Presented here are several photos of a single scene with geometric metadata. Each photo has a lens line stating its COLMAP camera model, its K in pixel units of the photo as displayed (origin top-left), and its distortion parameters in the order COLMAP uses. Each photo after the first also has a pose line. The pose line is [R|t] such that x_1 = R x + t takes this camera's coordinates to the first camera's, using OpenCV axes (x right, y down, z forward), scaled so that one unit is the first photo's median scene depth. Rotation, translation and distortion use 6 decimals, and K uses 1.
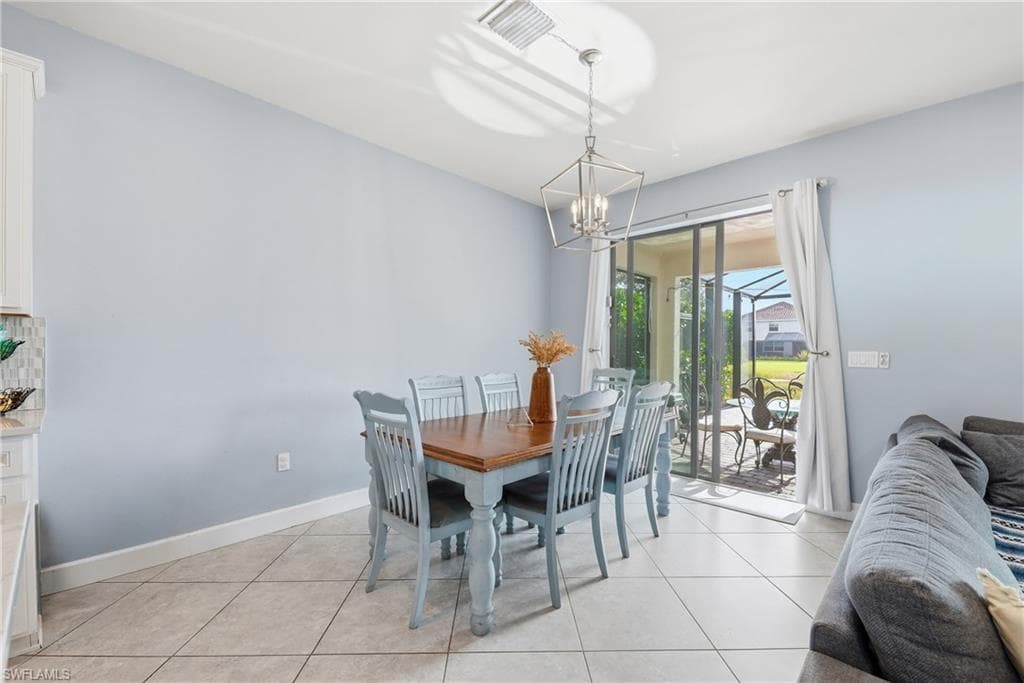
lens RADIAL K [[428.1, 0, 504.8], [0, 428.1, 356.1], [0, 0, 1]] dist [-0.000046, -0.000076]
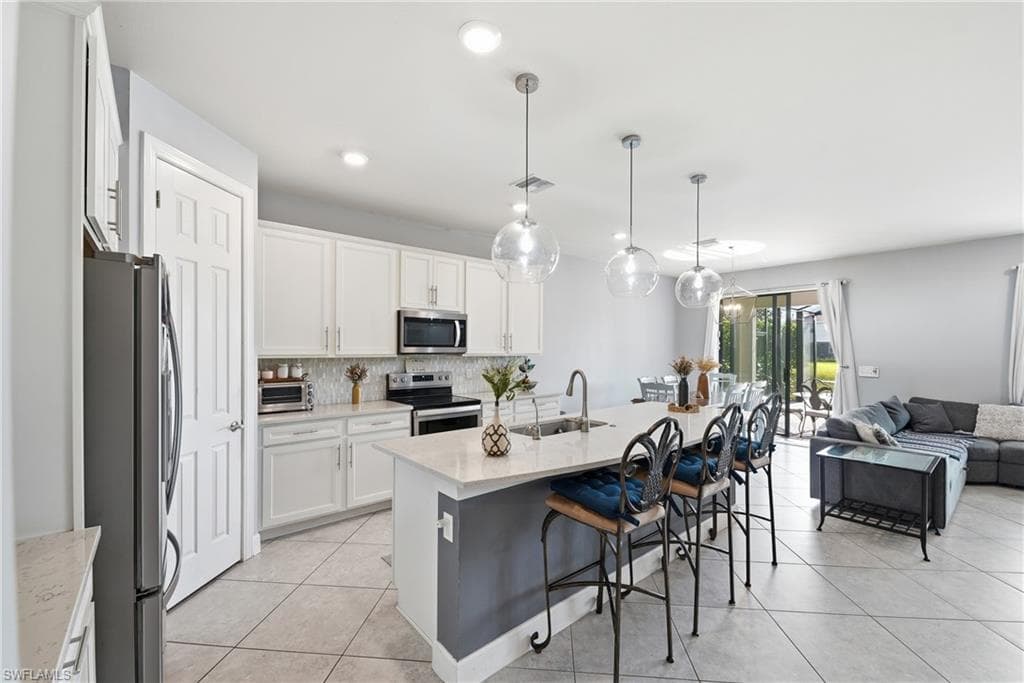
lens RADIAL K [[416.8, 0, 506.8], [0, 416.8, 346.4], [0, 0, 1]] dist [0.014307, -0.011380]
pose [[0.993514, 0.000896, -0.113703, -0.425721], [-0.003186, 0.999796, -0.019962, -0.041070], [0.113662, 0.020195, 0.993314, -0.789950]]
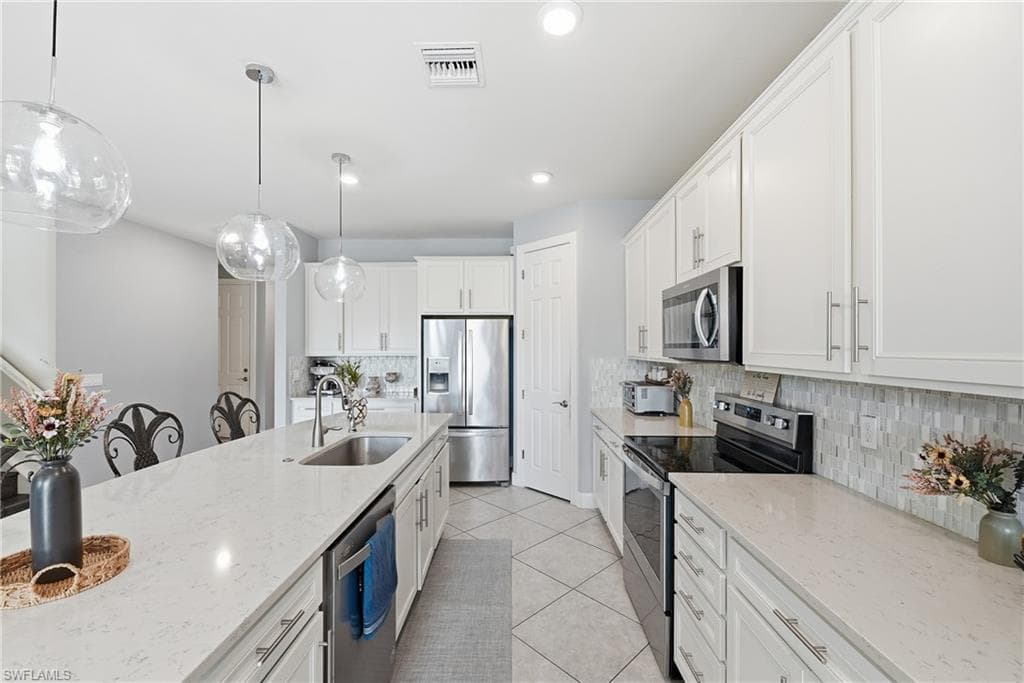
lens RADIAL K [[416.8, 0, 506.8], [0, 416.8, 346.4], [0, 0, 1]] dist [0.014307, -0.011380]
pose [[-0.746365, -0.008408, -0.665484, -0.207485], [-0.016749, 0.999841, 0.006152, -0.059261], [0.665326, 0.015738, -0.746387, 0.367137]]
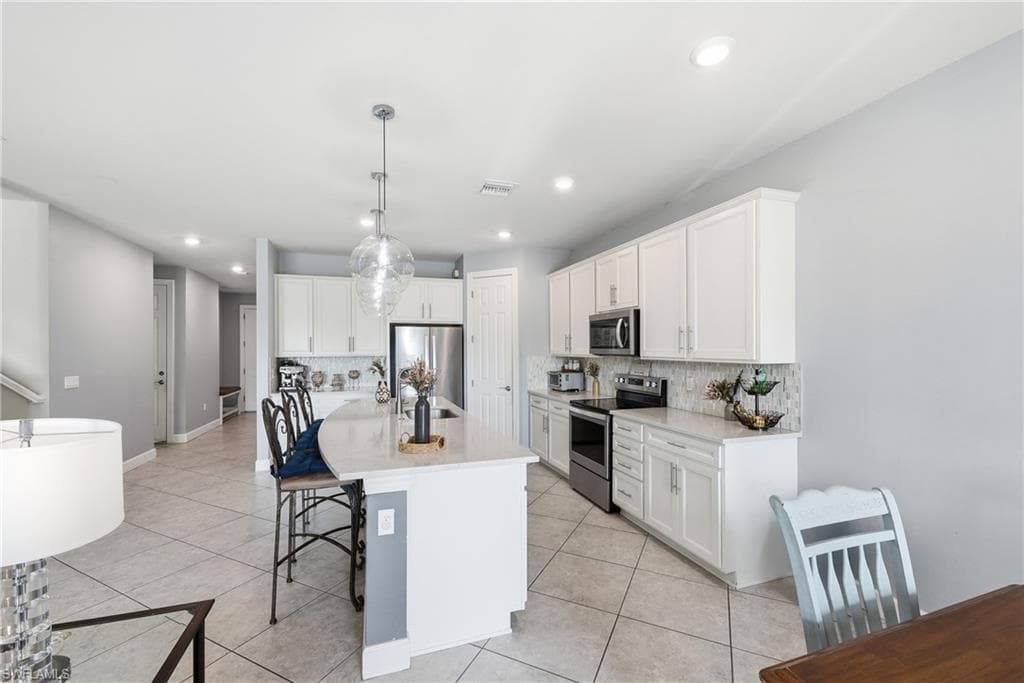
lens RADIAL K [[419.0, 0, 511.5], [0, 419.0, 347.2], [0, 0, 1]] dist [0.002339, 0.000122]
pose [[-0.464958, -0.007444, -0.885302, 0.224270], [-0.014974, 0.999888, -0.000543, -0.056978], [0.885206, 0.013004, -0.465017, 0.381190]]
